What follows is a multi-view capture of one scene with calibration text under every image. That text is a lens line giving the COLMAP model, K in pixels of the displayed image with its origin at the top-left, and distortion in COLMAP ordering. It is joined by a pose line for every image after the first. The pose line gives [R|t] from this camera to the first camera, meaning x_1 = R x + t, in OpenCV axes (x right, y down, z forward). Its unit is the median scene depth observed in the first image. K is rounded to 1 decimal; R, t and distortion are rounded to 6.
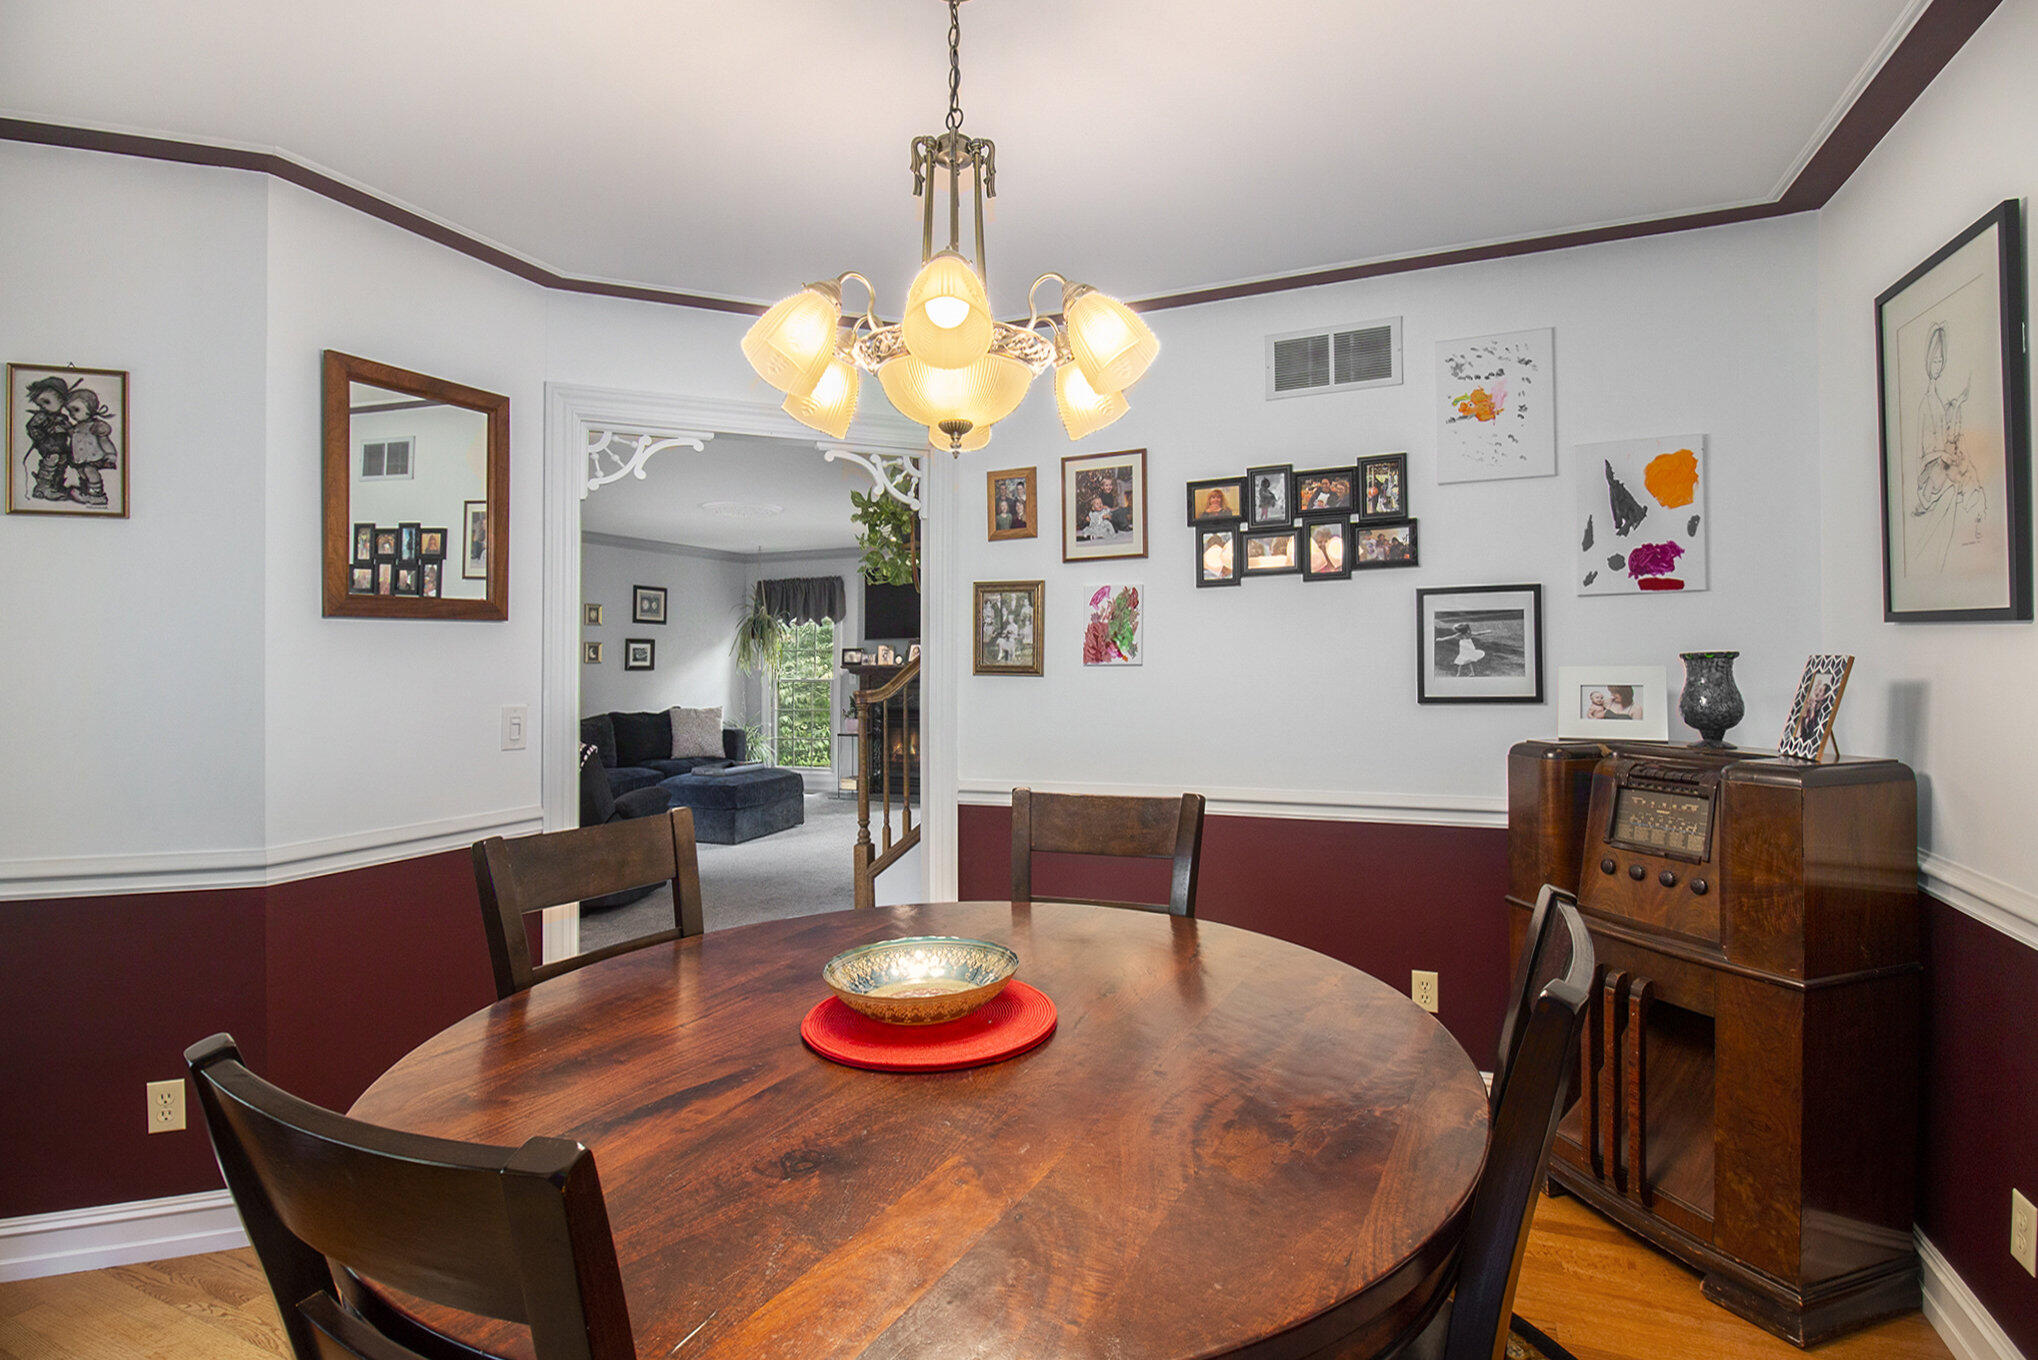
lens RADIAL K [[958.4, 0, 932.3], [0, 958.4, 647.9], [0, 0, 1]] dist [-0.013068, -0.000272]
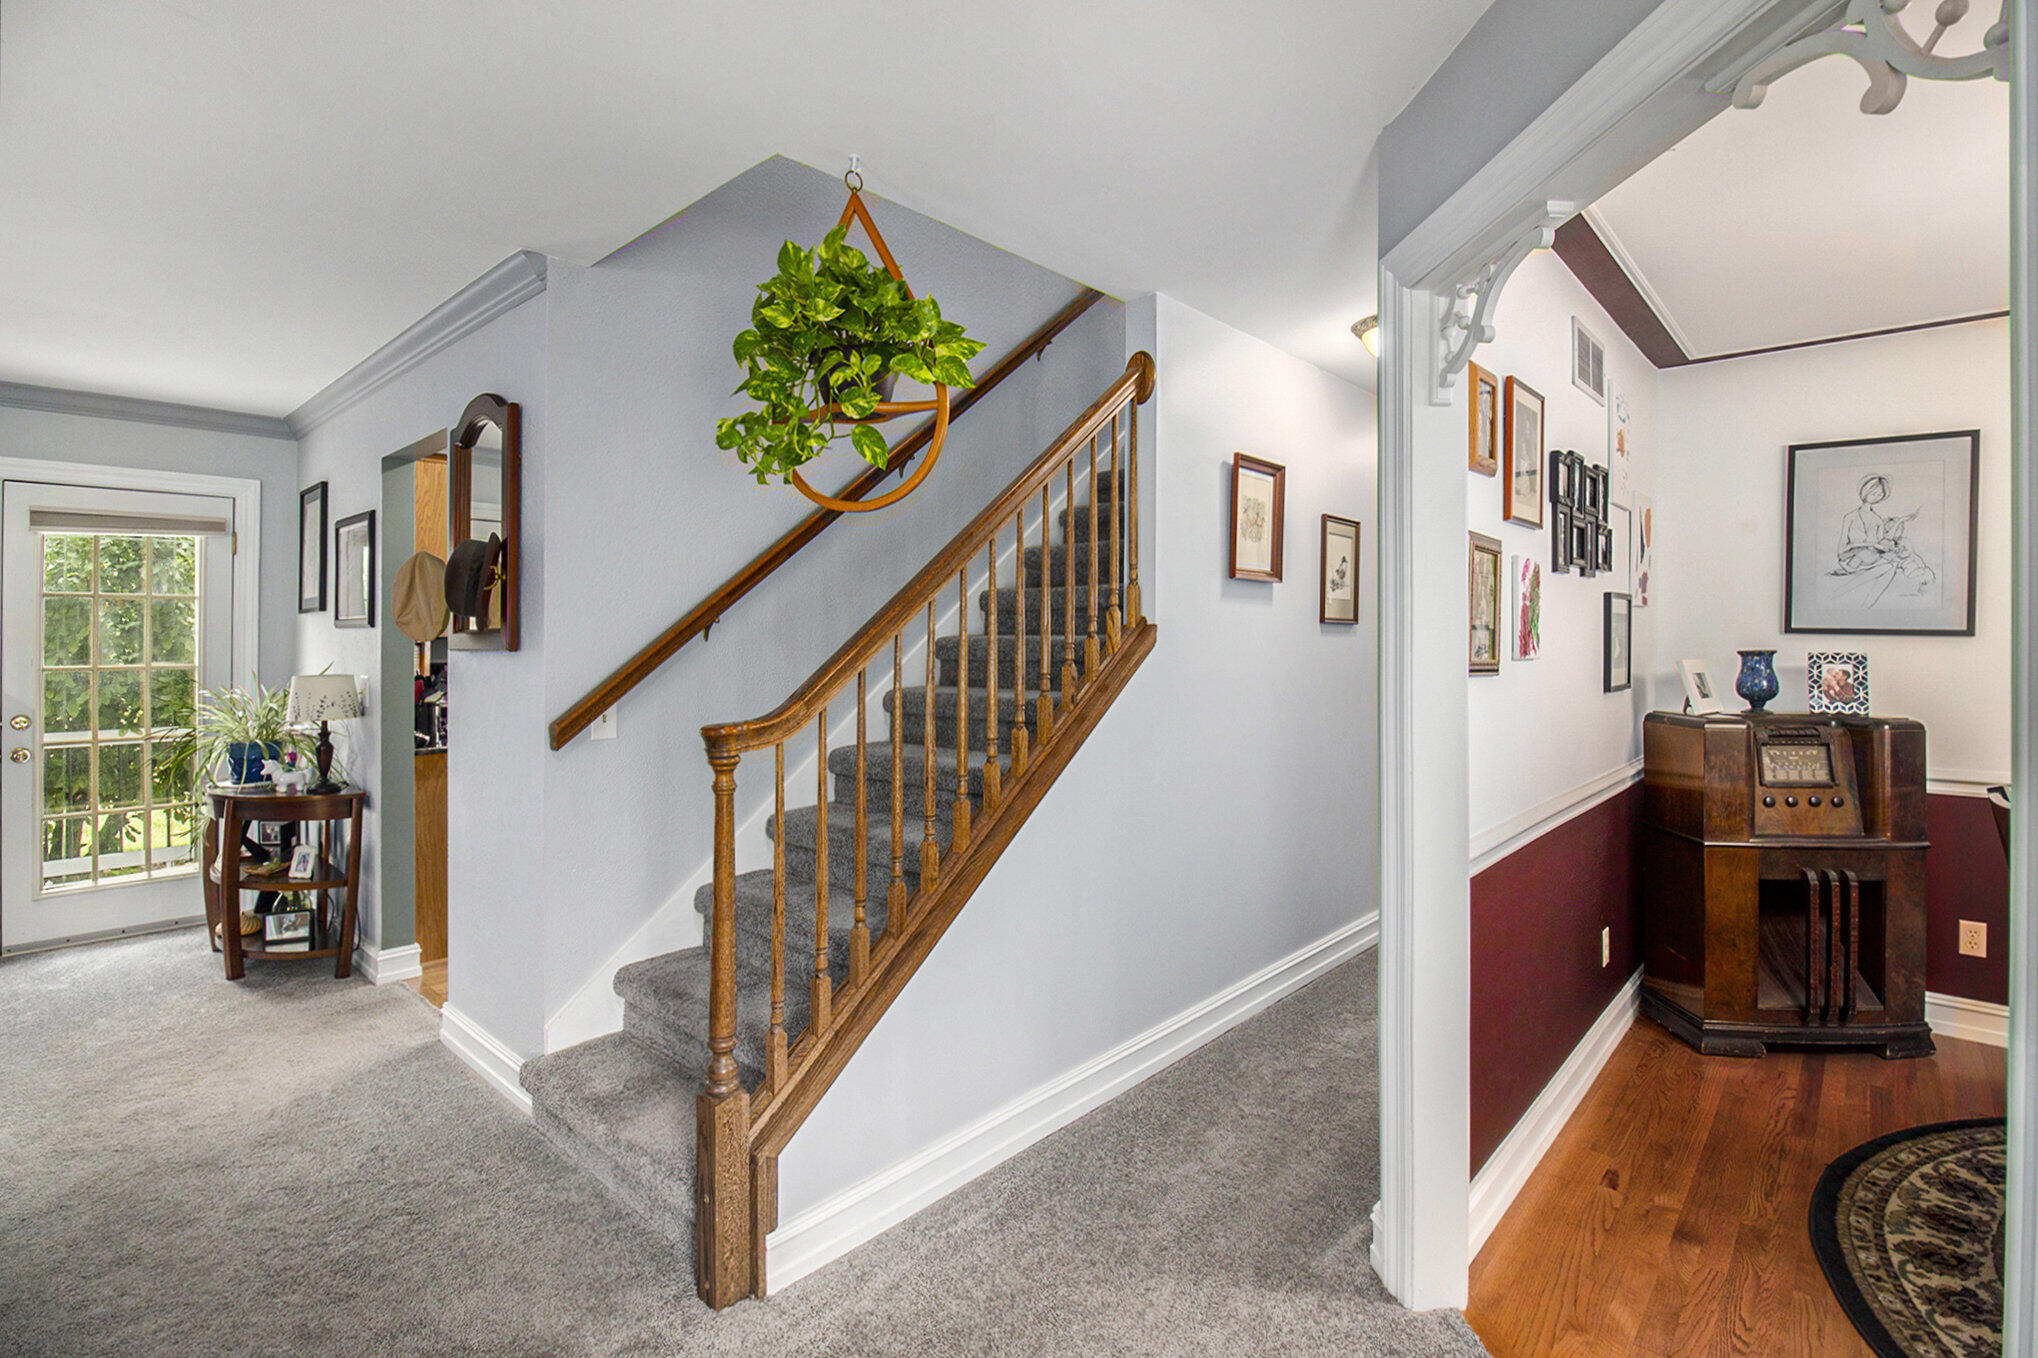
lens RADIAL K [[958.4, 0, 998.6], [0, 958.4, 647.4], [0, 0, 1]] dist [-0.013068, -0.000272]
pose [[0.266607, 0.010714, 0.963746, -0.988995], [-0.013149, 0.999886, -0.007478, 0.027751], [-0.963716, -0.010679, 0.266718, 1.801369]]
